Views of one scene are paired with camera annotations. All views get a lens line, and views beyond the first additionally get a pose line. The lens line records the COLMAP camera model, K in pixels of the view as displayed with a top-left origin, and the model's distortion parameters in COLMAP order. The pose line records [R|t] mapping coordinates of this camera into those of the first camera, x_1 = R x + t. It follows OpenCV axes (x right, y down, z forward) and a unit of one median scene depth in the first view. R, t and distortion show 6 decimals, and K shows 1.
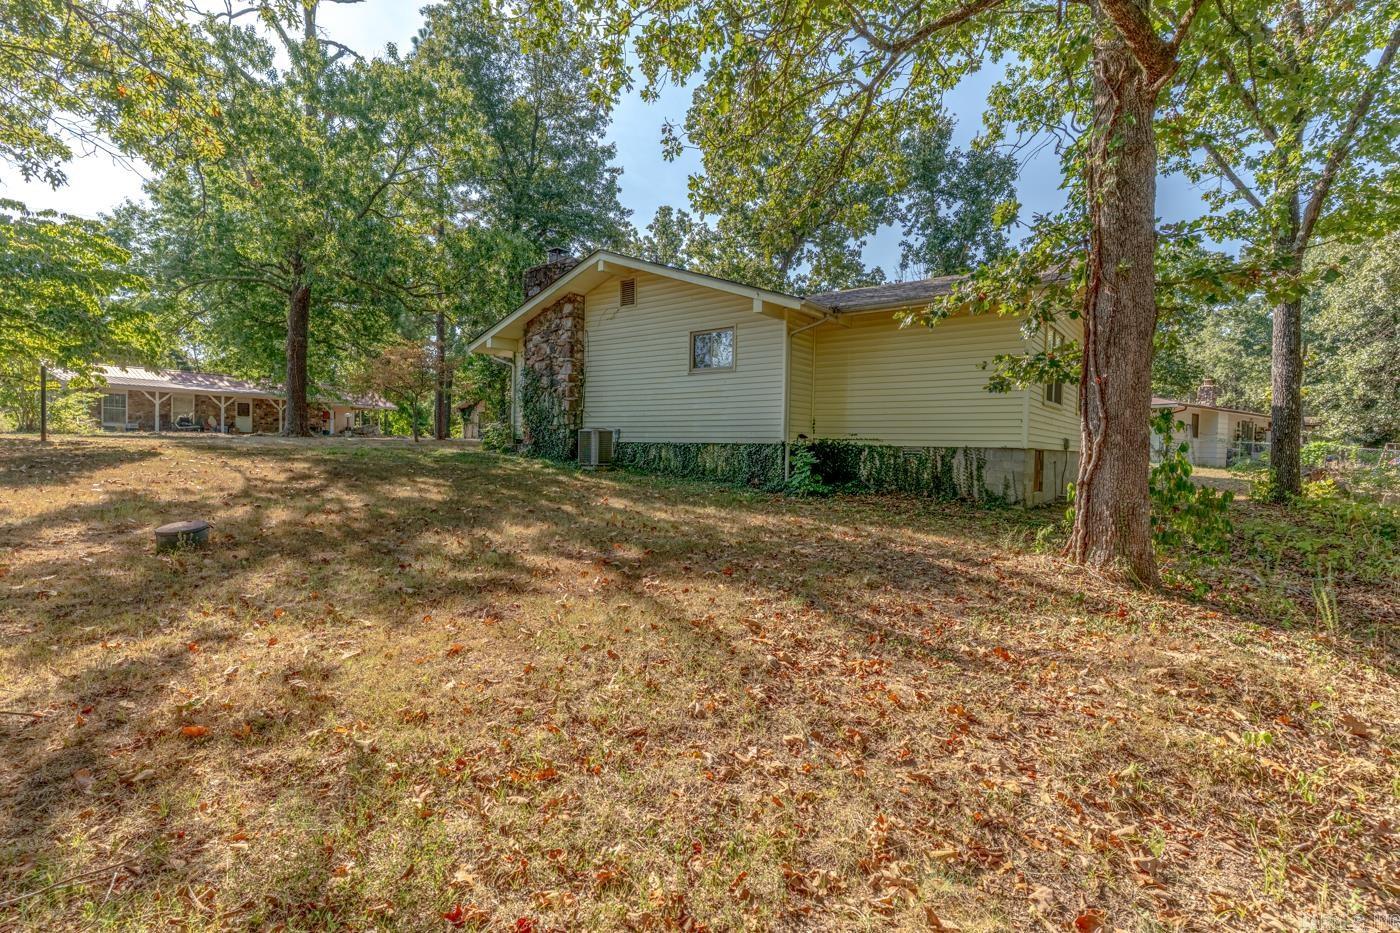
lens RADIAL K [[670.2, 0, 685.5], [0, 670.2, 465.5], [0, 0, 1]] dist [-0.001183, -0.000504]
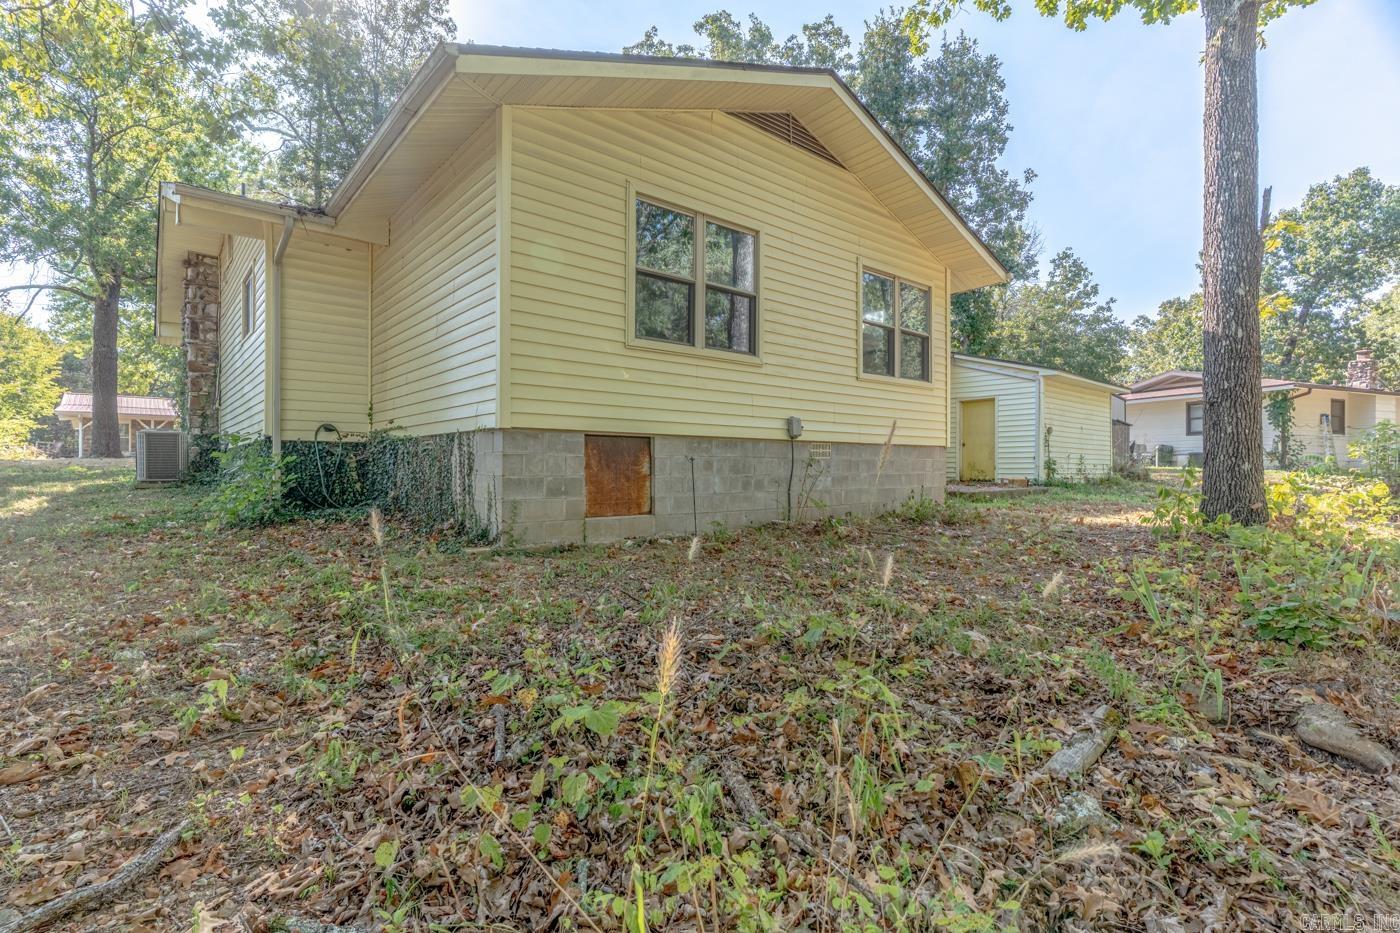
lens RADIAL K [[670.2, 0, 685.5], [0, 670.2, 465.5], [0, 0, 1]] dist [-0.001183, -0.000504]
pose [[0.978152, -0.020236, -0.206904, 0.571687], [0.013263, 0.999298, -0.035033, 0.015858], [0.207468, 0.031523, 0.977734, 0.429735]]
